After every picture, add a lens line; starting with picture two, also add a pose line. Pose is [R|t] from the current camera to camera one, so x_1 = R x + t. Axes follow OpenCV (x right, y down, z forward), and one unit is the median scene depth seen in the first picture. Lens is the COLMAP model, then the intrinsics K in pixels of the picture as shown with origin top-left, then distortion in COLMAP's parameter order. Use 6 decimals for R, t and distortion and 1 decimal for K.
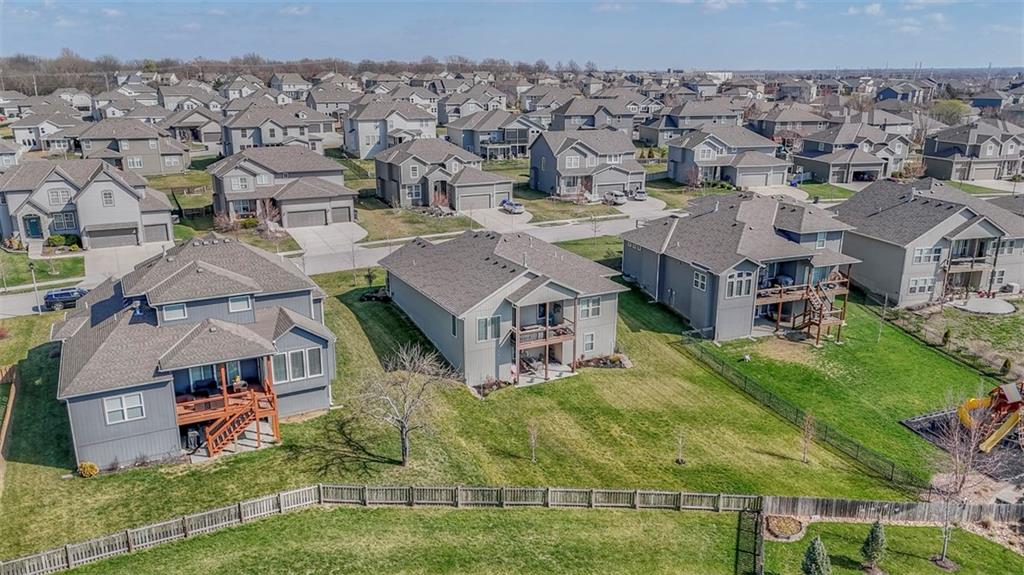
lens RADIAL K [[750.2, 0, 513.0], [0, 750.2, 286.7], [0, 0, 1]] dist [0.078121, -0.075680]
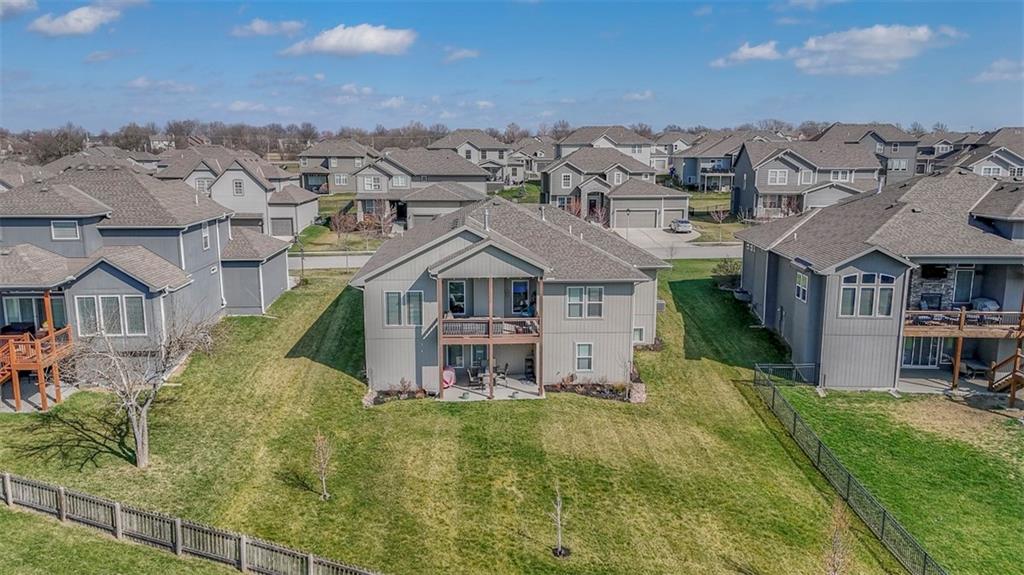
lens RADIAL K [[750.2, 0, 512.3], [0, 750.2, 285.8], [0, 0, 1]] dist [0.078121, -0.075680]
pose [[0.908541, 0.069976, -0.411894, 0.304515], [-0.111733, 0.990660, -0.078154, 0.069757], [0.402578, 0.117029, 0.907874, 0.367018]]
